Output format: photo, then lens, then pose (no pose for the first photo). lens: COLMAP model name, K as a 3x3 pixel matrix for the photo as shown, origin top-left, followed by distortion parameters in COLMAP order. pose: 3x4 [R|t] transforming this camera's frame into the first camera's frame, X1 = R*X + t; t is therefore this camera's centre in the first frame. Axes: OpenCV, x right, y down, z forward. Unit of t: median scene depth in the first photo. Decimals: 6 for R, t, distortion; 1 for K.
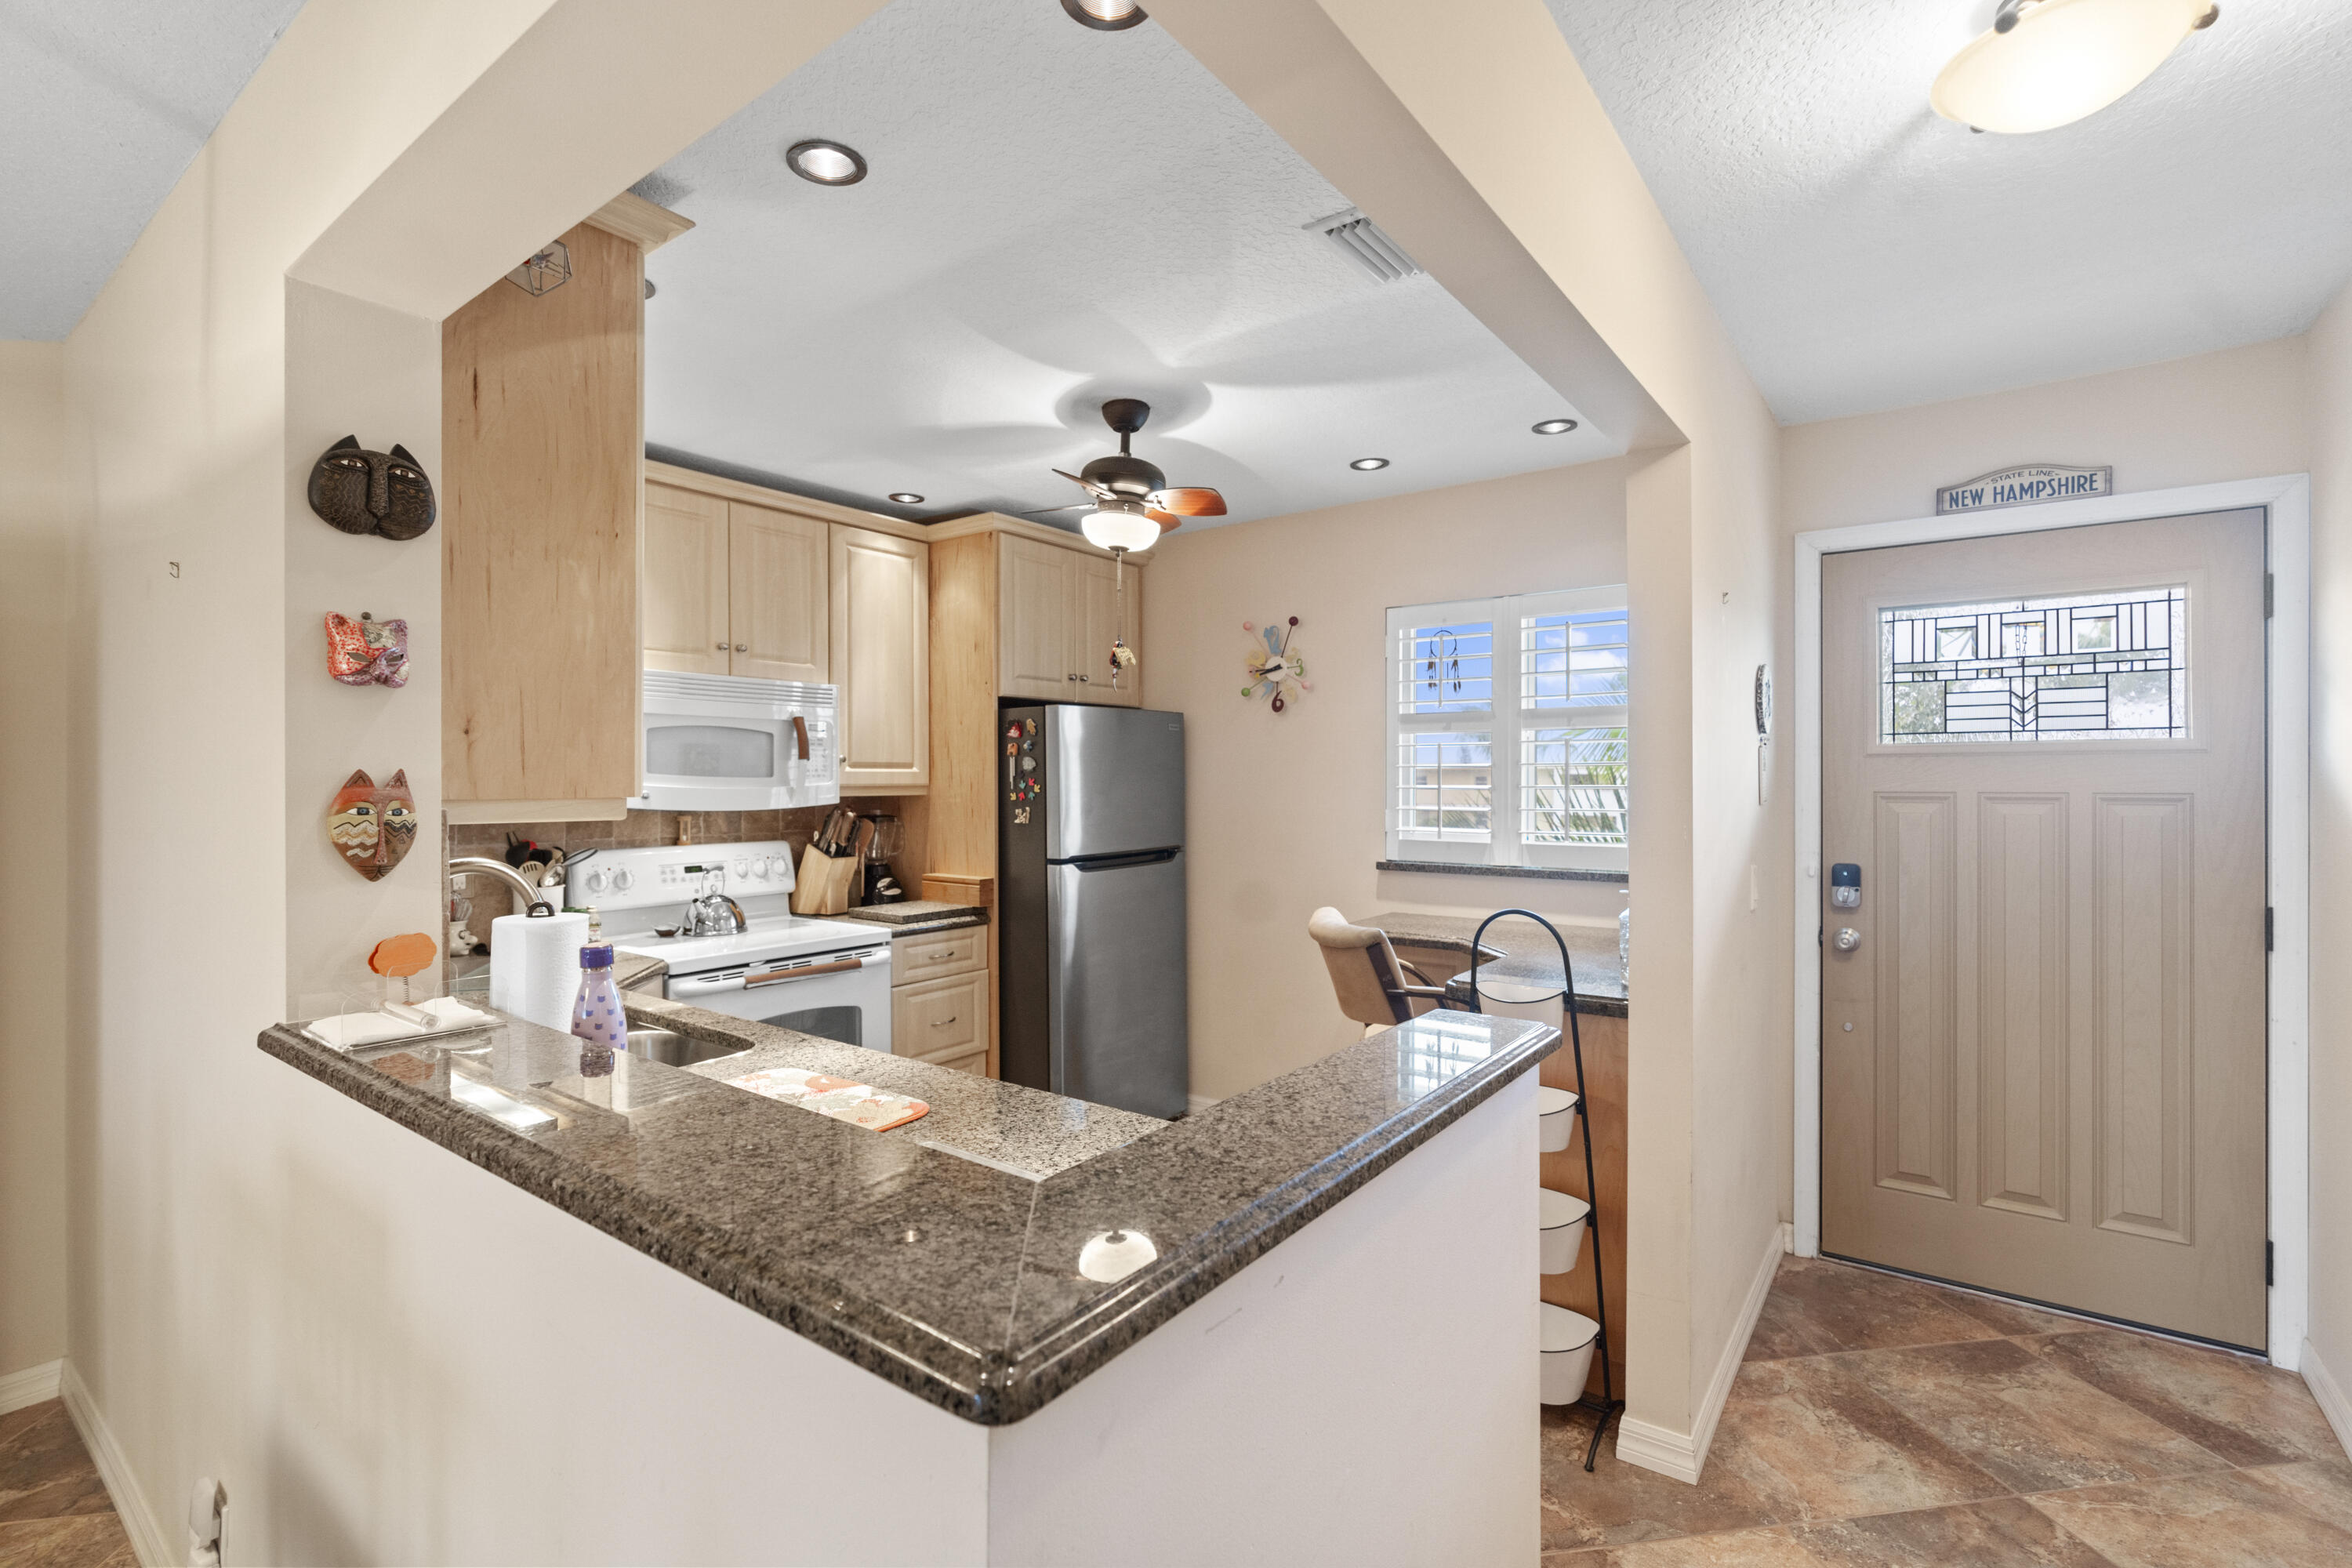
lens RADIAL K [[1062.9, 0, 1166.2], [0, 1062.9, 779.5], [0, 0, 1]] dist [0.000030, 0.001487]
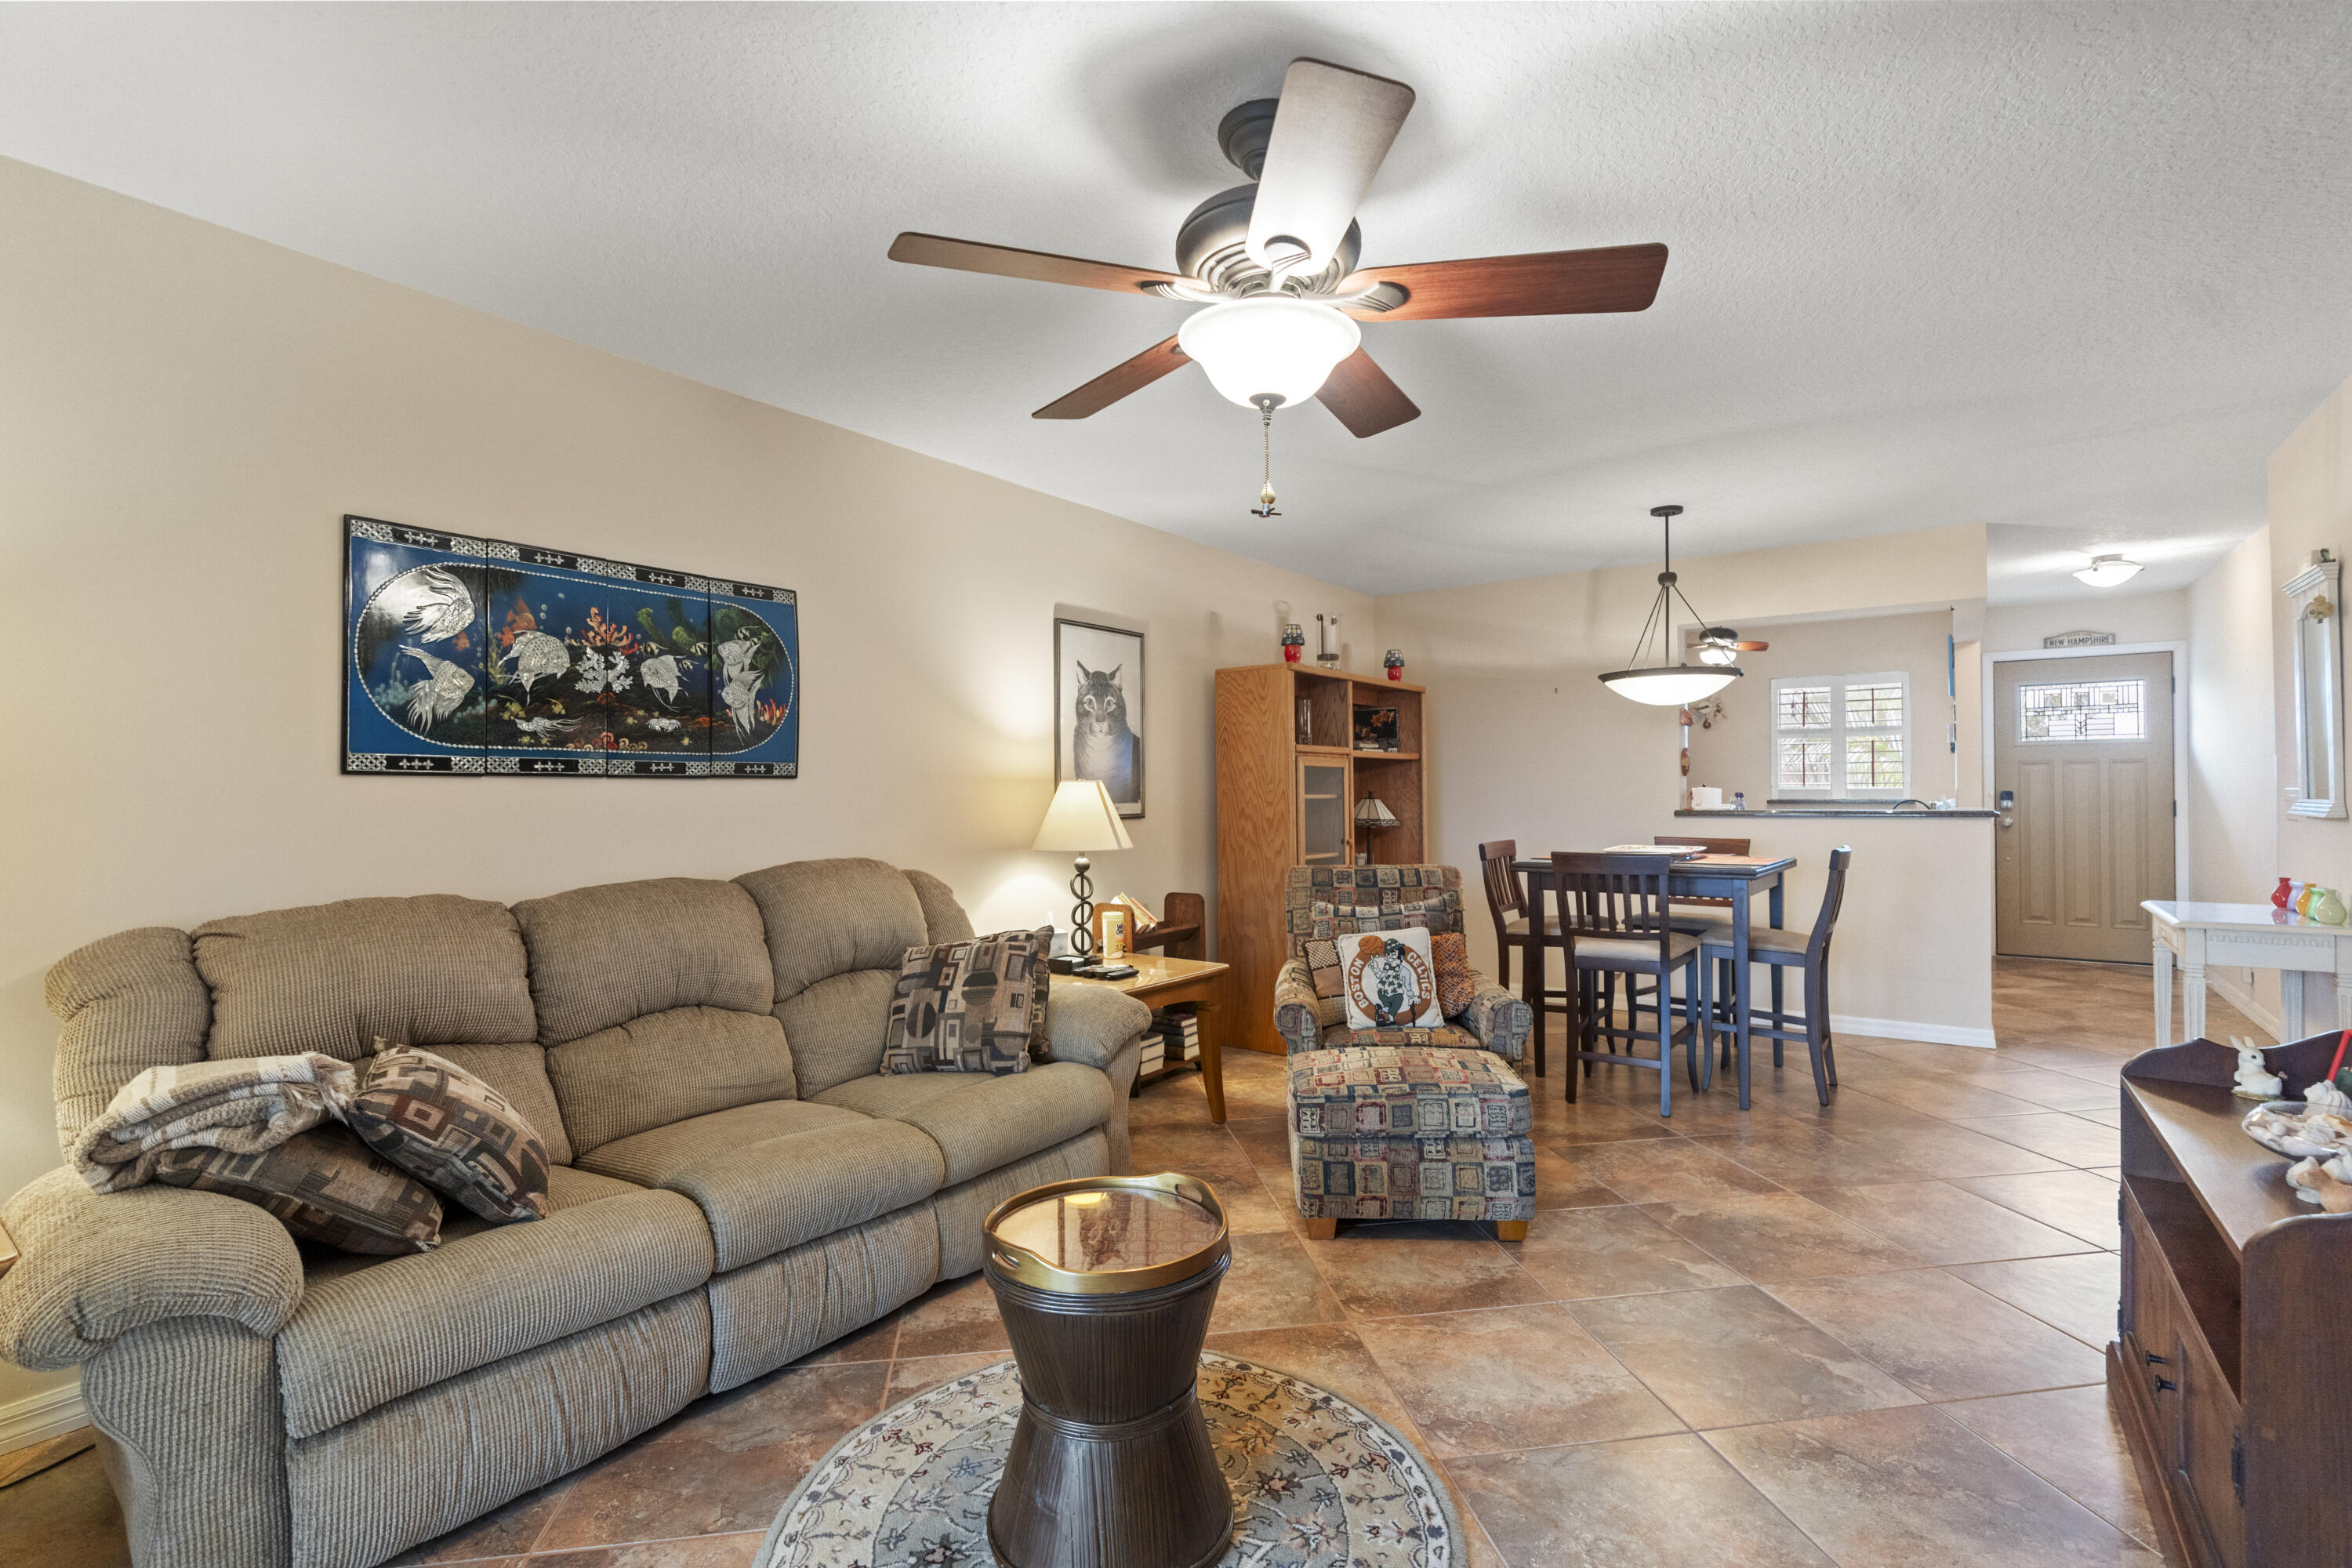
lens RADIAL K [[1062.9, 0, 1181.6], [0, 1062.9, 783.8], [0, 0, 1]] dist [0.000030, 0.001487]
pose [[0.999823, -0.005844, 0.017889, -1.371553], [0.005938, 0.999969, -0.005193, 0.068629], [-0.017858, 0.005298, 0.999826, -1.481820]]
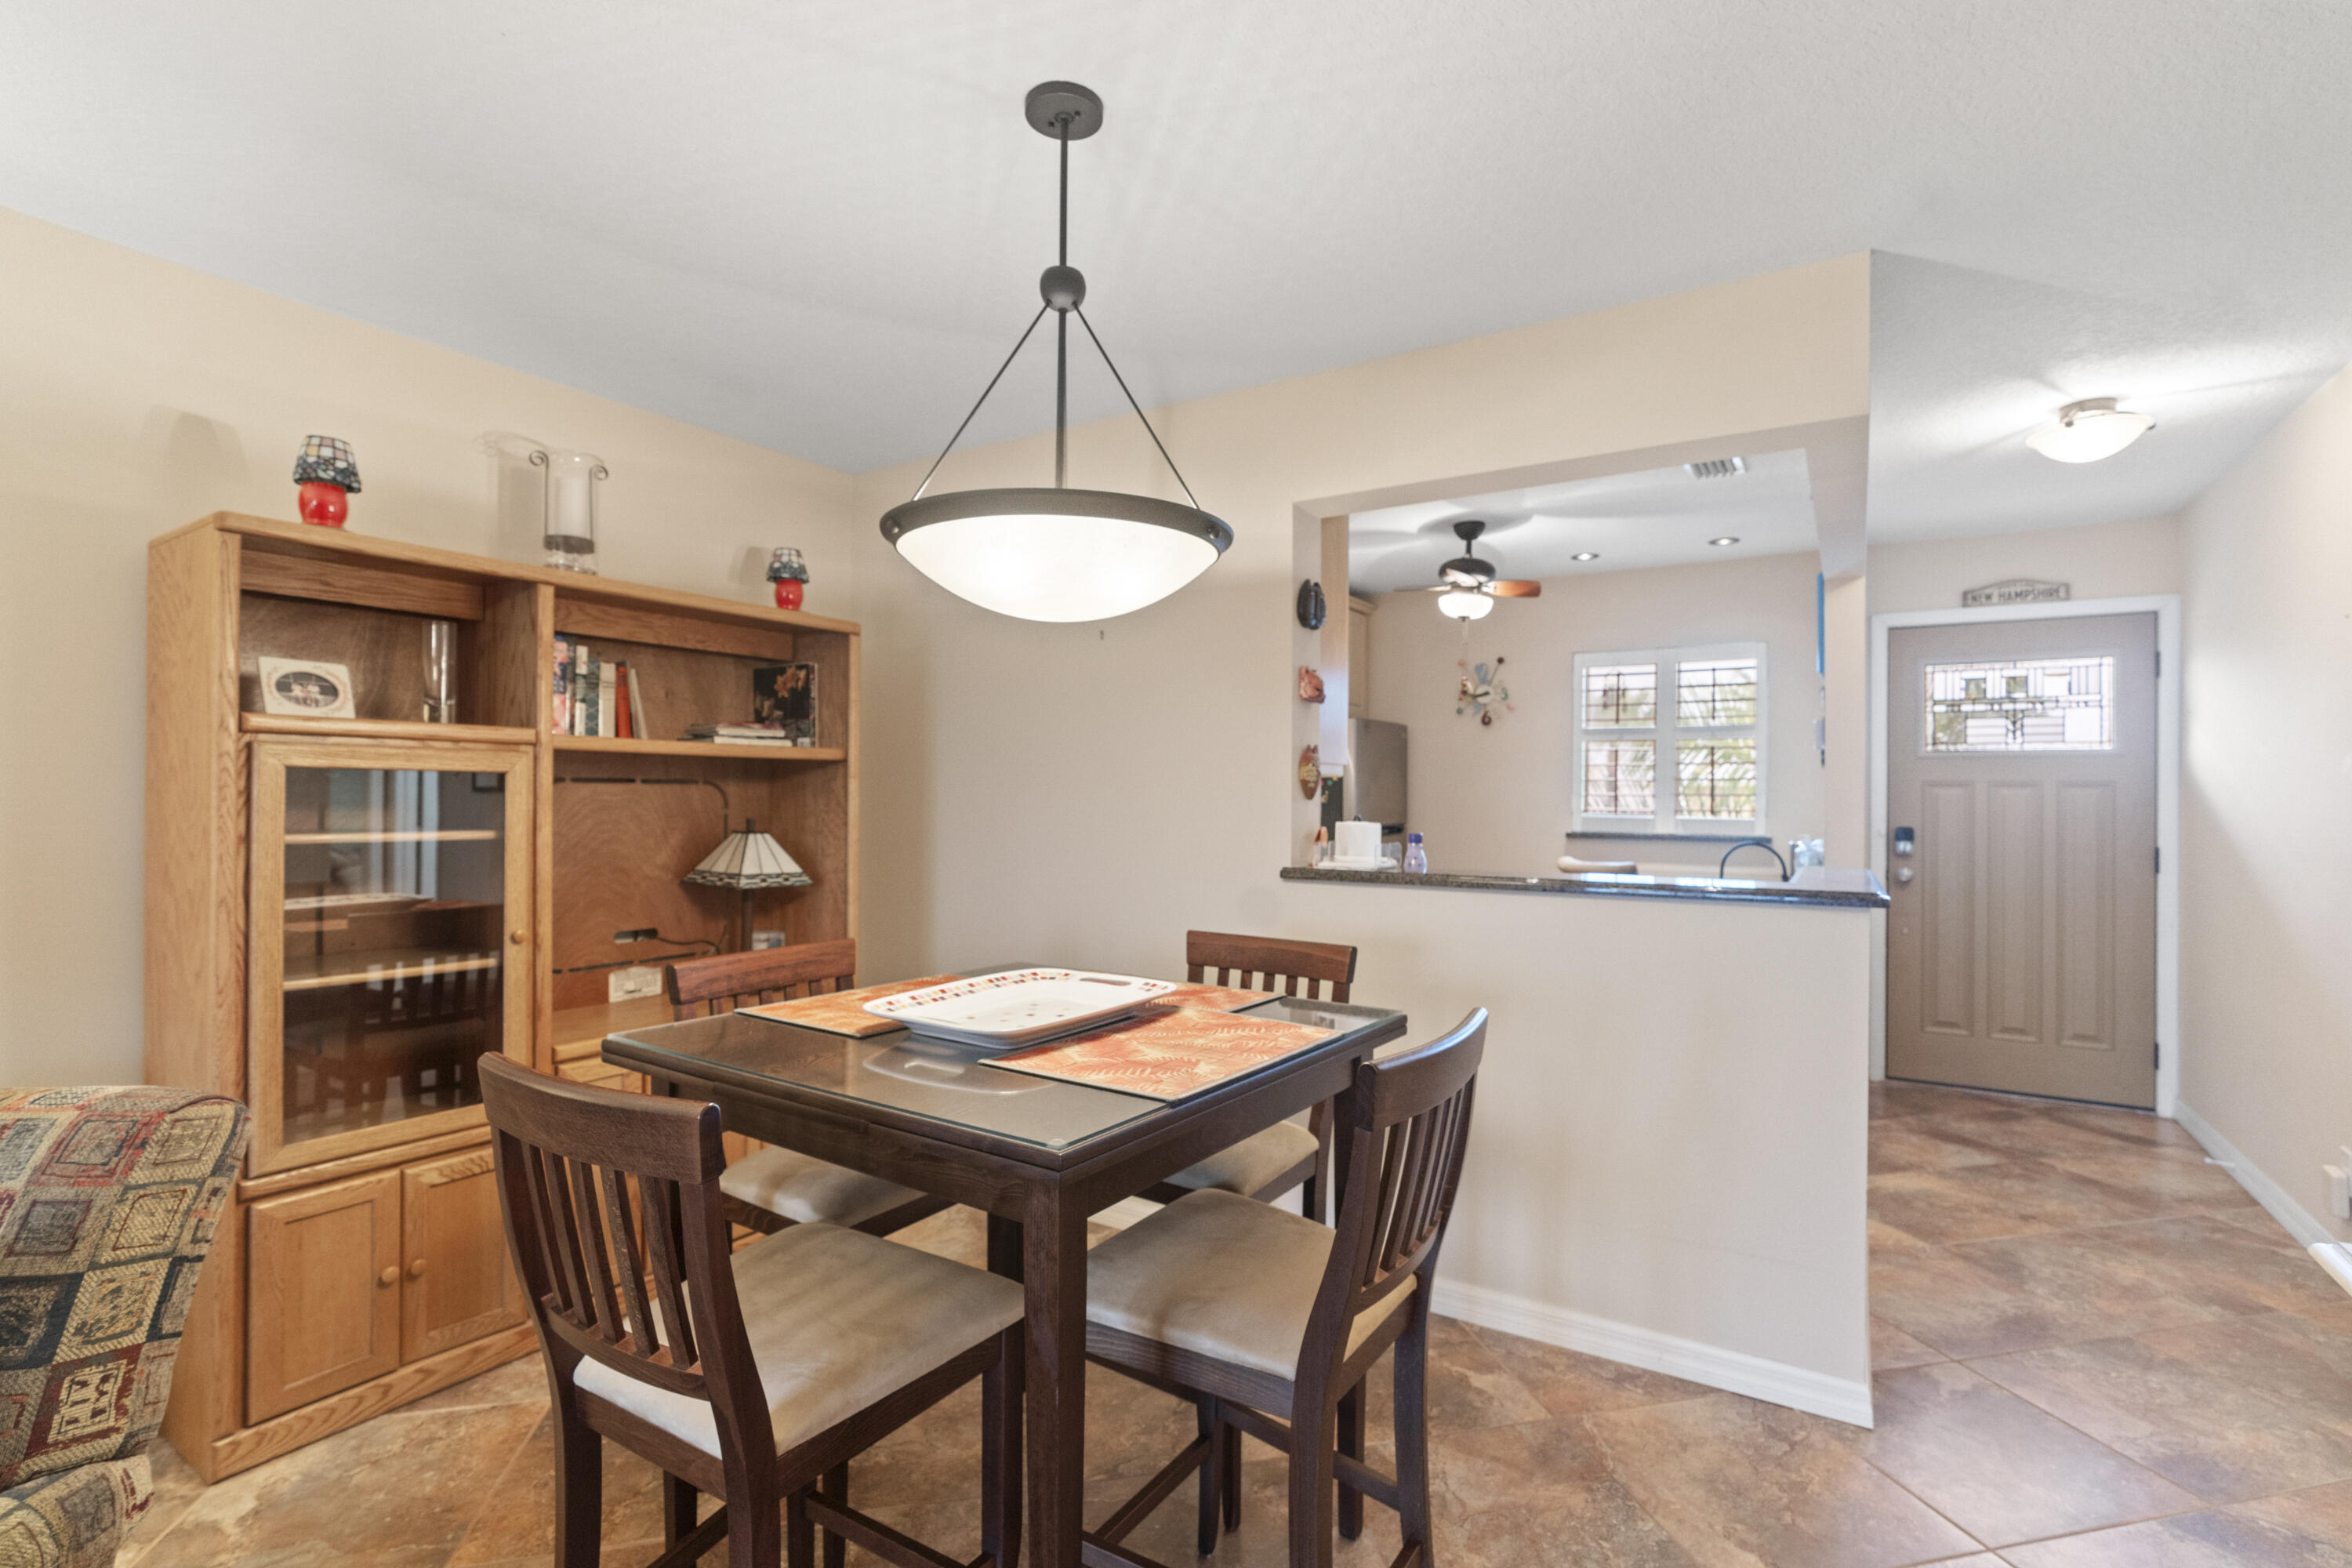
lens RADIAL K [[1062.9, 0, 1184.8], [0, 1062.9, 788.8], [0, 0, 1]] dist [0.000030, 0.001487]
pose [[0.996532, 0.009529, 0.082667, -0.589844], [-0.009054, 0.999940, -0.006124, 0.045503], [-0.082720, 0.005354, 0.996558, -0.510493]]
